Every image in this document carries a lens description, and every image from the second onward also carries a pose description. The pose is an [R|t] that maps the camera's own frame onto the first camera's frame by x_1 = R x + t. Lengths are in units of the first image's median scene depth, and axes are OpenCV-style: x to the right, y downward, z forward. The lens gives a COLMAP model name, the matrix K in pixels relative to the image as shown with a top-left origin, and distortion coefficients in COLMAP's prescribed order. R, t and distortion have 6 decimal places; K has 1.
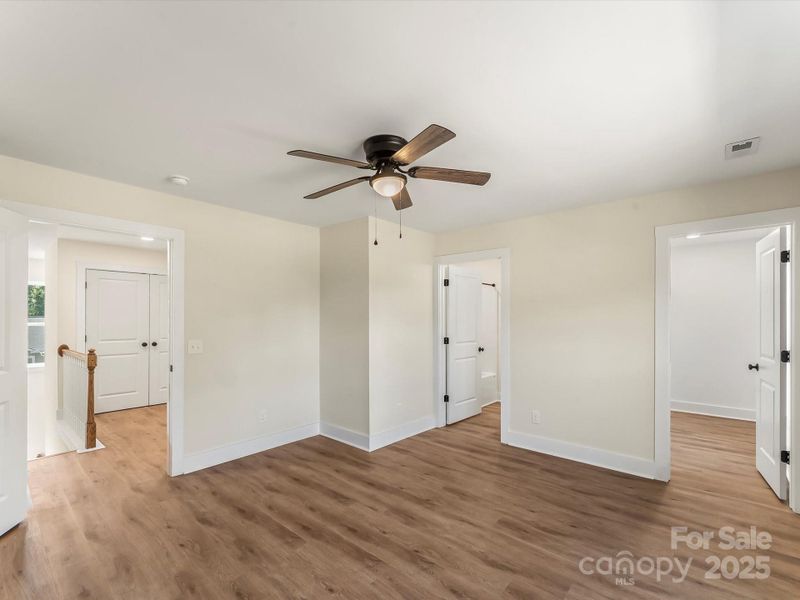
lens RADIAL K [[361.7, 0, 397.0], [0, 361.7, 317.8], [0, 0, 1]] dist [-0.000226, 0.001205]
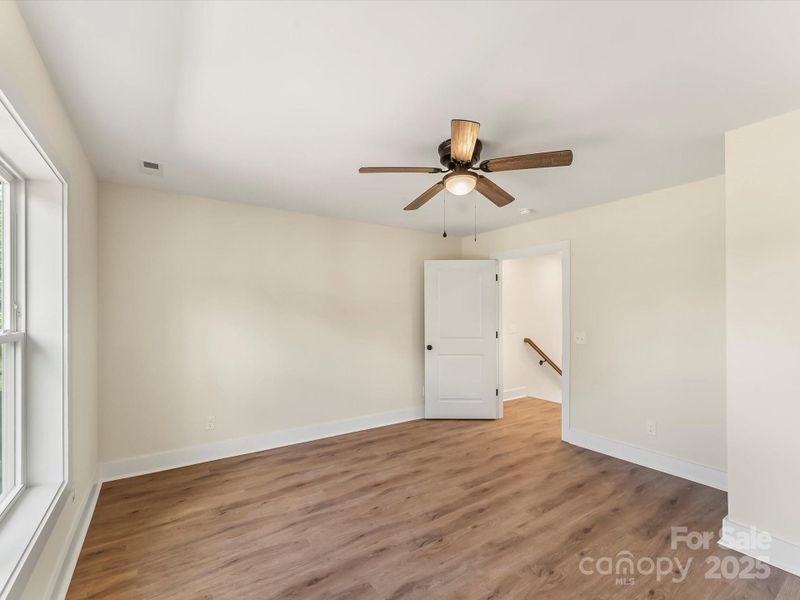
lens RADIAL K [[361.7, 0, 403.8], [0, 361.7, 307.1], [0, 0, 1]] dist [-0.000226, 0.001205]
pose [[-0.248088, -0.019497, -0.968541, 0.833143], [0.003924, 0.999769, -0.021131, 0.004193], [0.968730, -0.009043, -0.247954, 0.888818]]
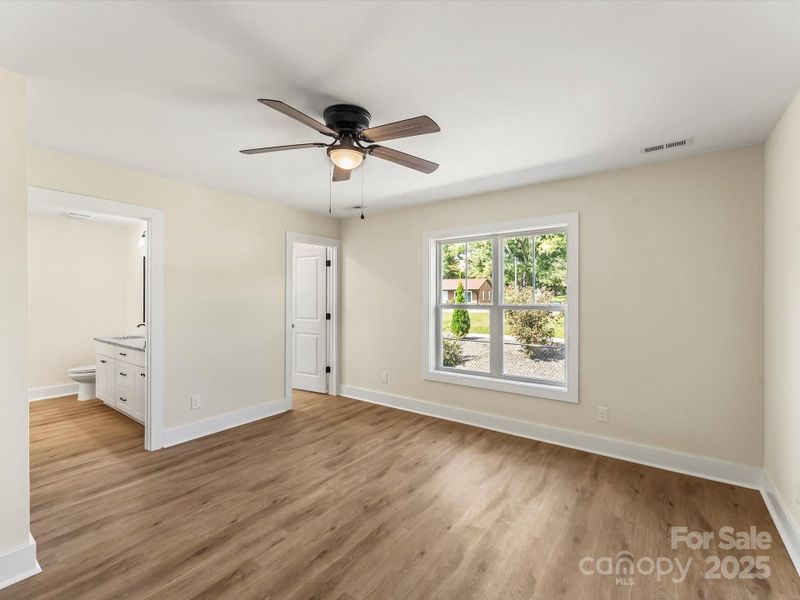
lens RADIAL K [[361.7, 0, 397.9], [0, 361.7, 298.2], [0, 0, 1]] dist [-0.000226, 0.001205]
pose [[-0.076241, -0.005958, 0.997072, -0.805939], [-0.002192, 0.999981, 0.005808, -0.000064], [-0.997087, -0.001743, -0.076252, 0.756384]]
